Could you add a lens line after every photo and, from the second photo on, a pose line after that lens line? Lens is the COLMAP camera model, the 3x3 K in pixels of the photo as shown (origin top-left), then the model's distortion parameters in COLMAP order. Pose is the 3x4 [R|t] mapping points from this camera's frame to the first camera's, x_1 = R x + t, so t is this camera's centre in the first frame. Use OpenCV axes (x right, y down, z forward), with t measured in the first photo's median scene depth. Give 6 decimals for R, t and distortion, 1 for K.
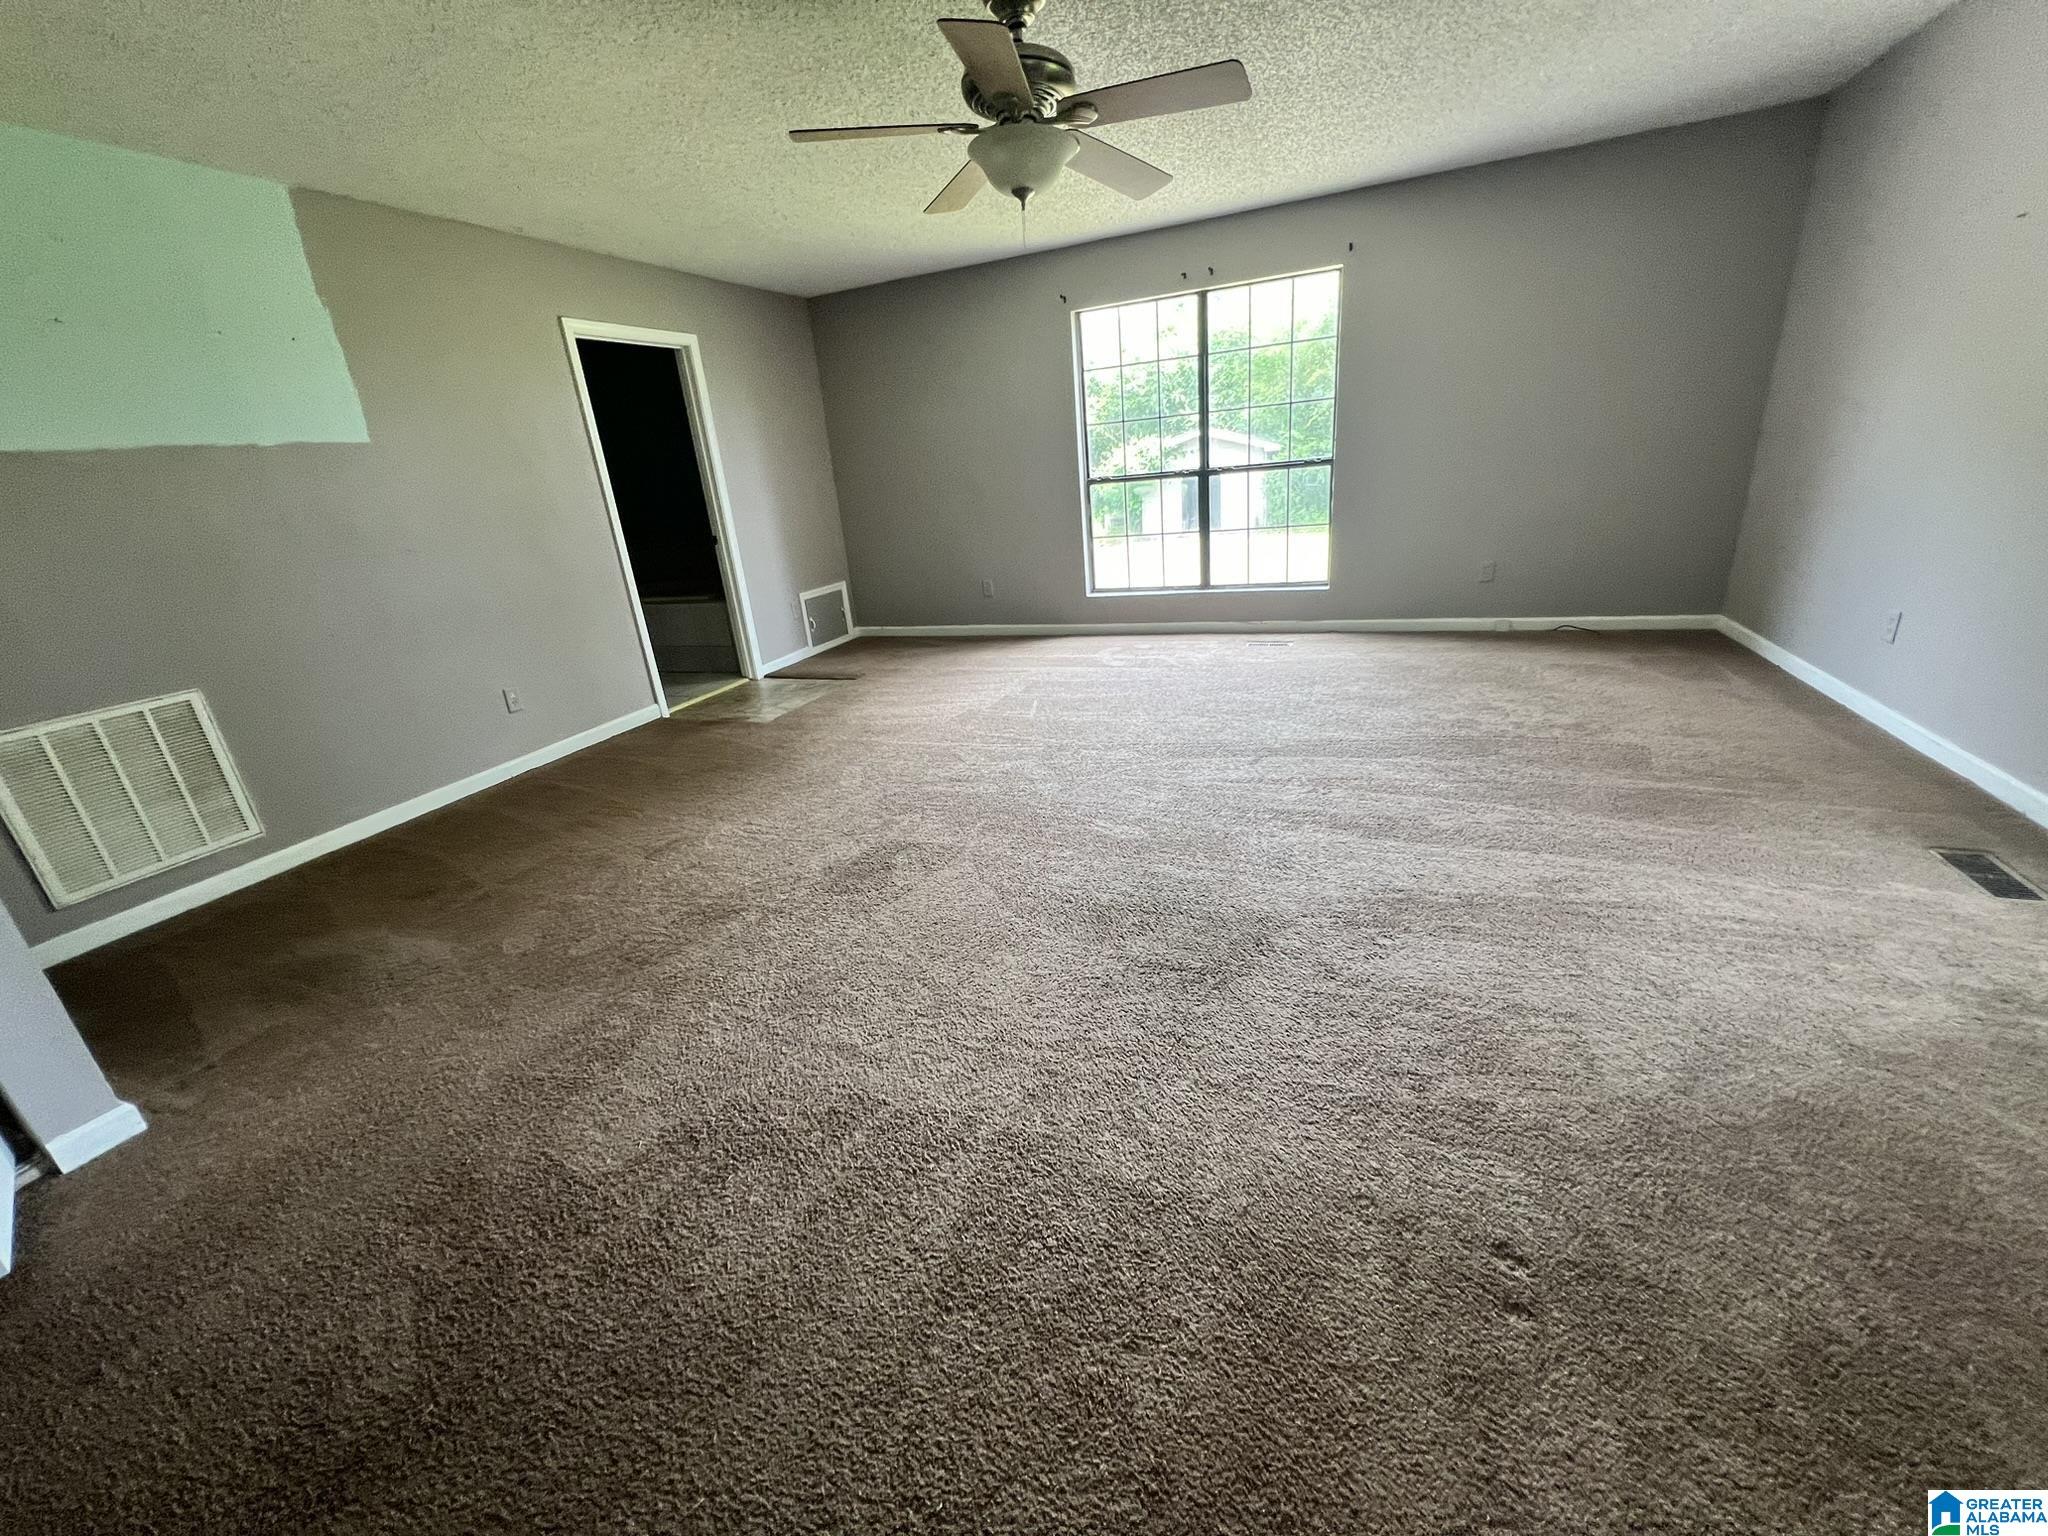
lens RADIAL K [[813.8, 0, 1034.2], [0, 813.8, 763.9], [0, 0, 1]] dist [0.001759, 0.000542]
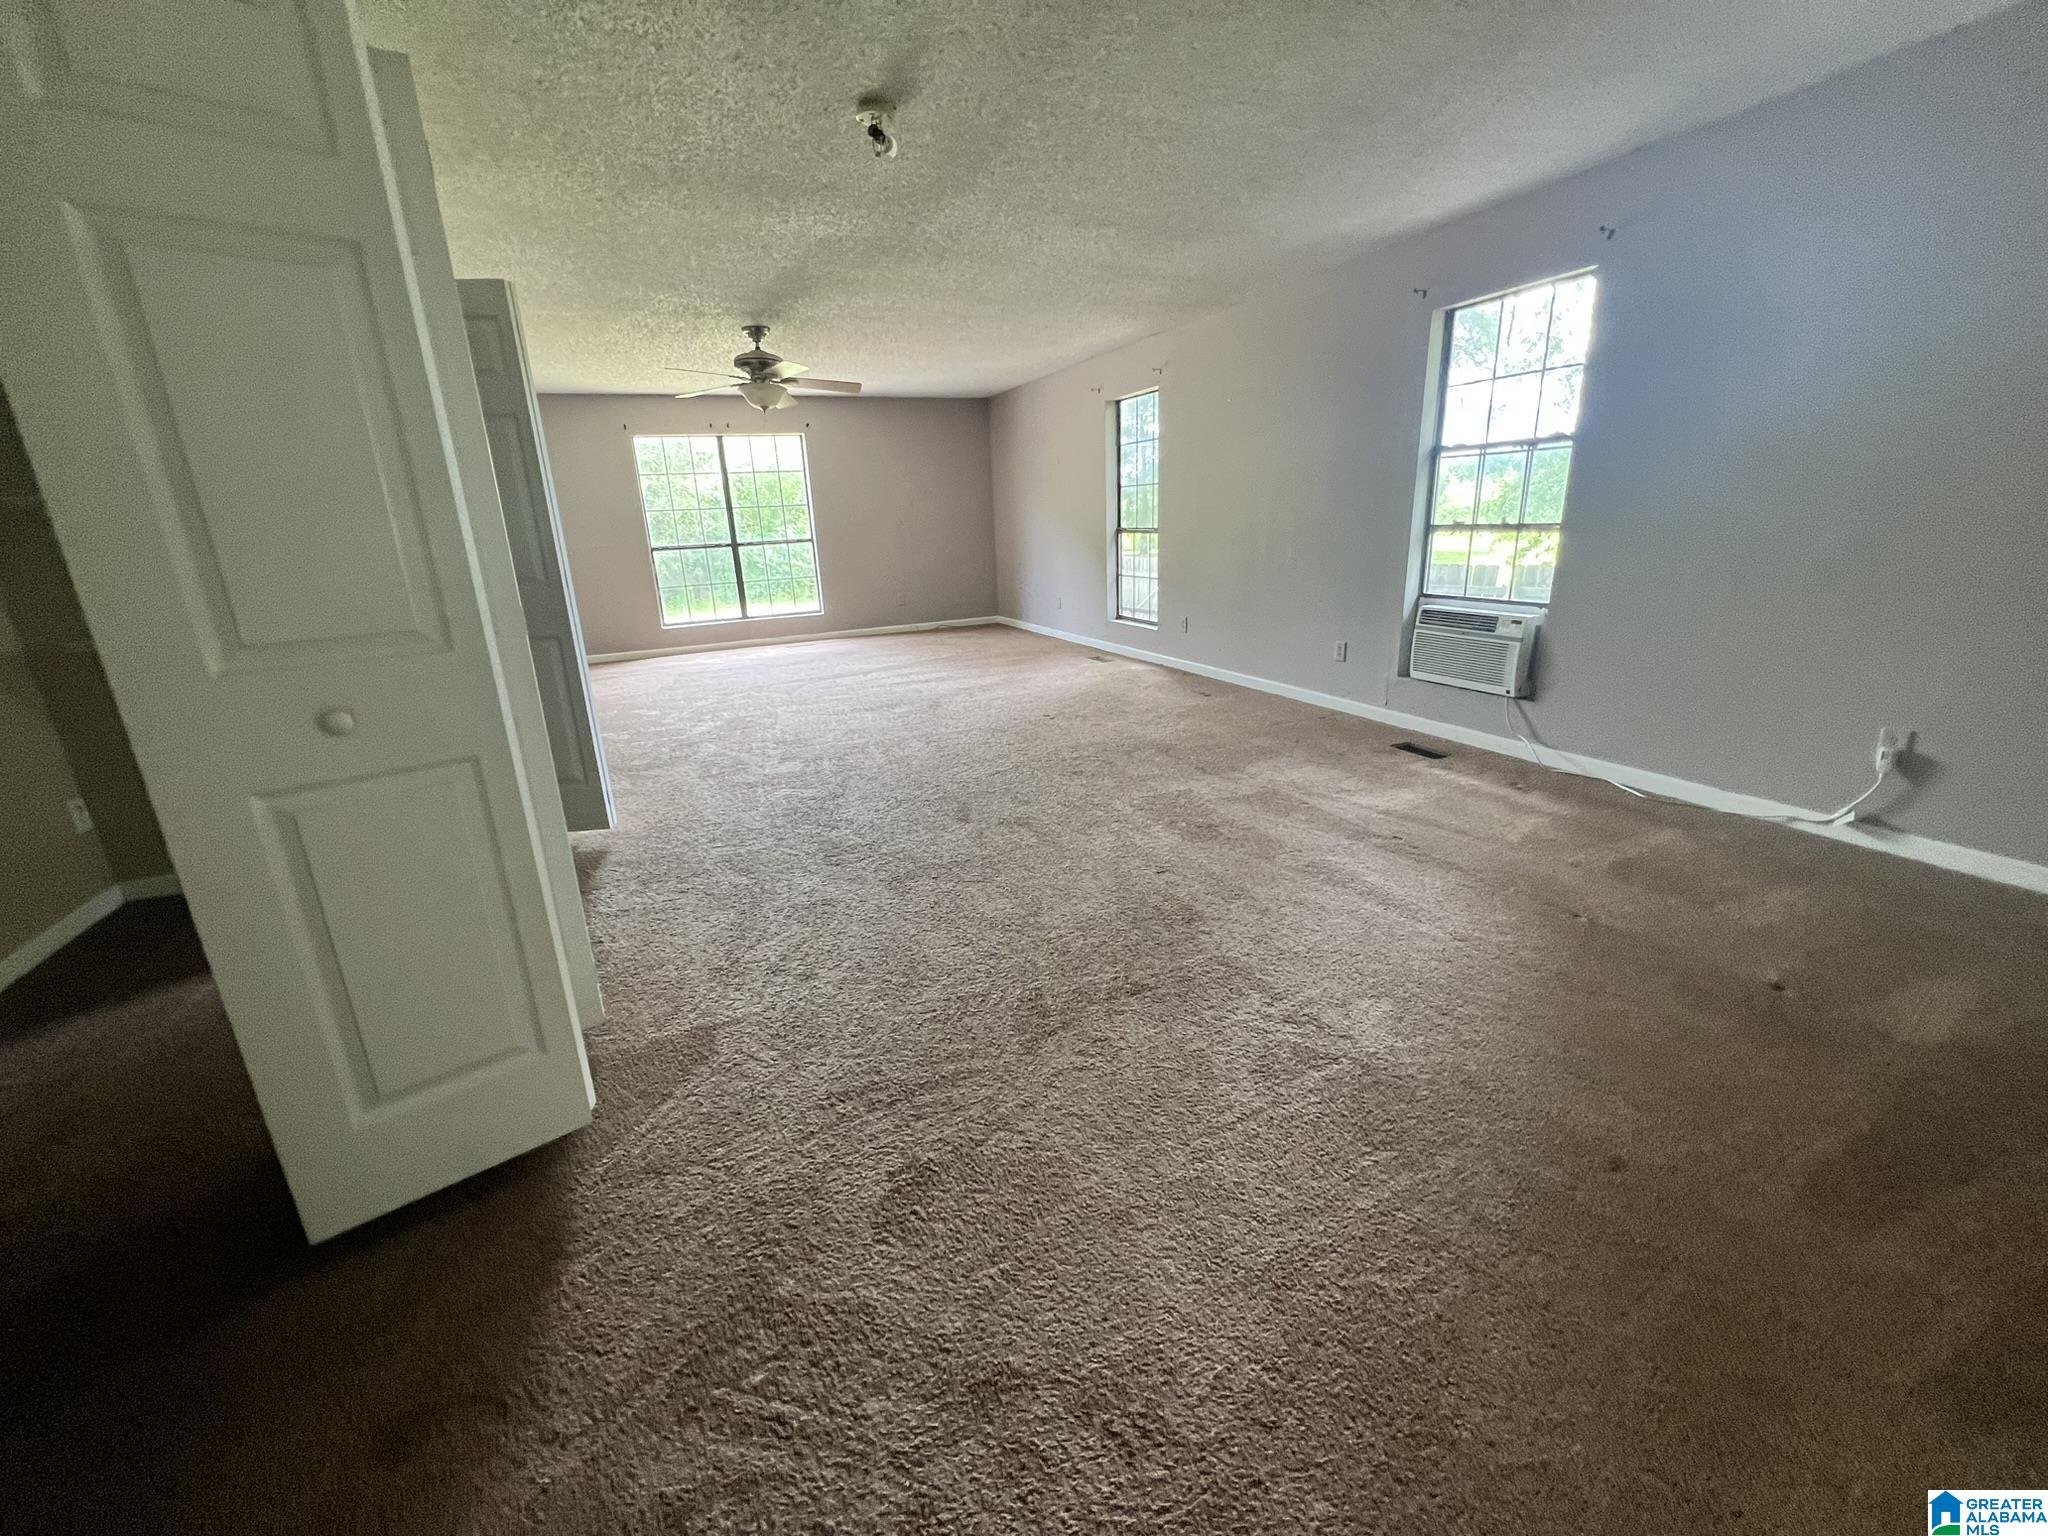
lens RADIAL K [[813.8, 0, 1034.2], [0, 813.8, 763.9], [0, 0, 1]] dist [0.001759, 0.000542]
pose [[0.689592, -0.168014, 0.704439, -0.595771], [0.251845, 0.967639, -0.015748, 0.230219], [-0.678997, 0.188269, 0.709590, -0.443349]]
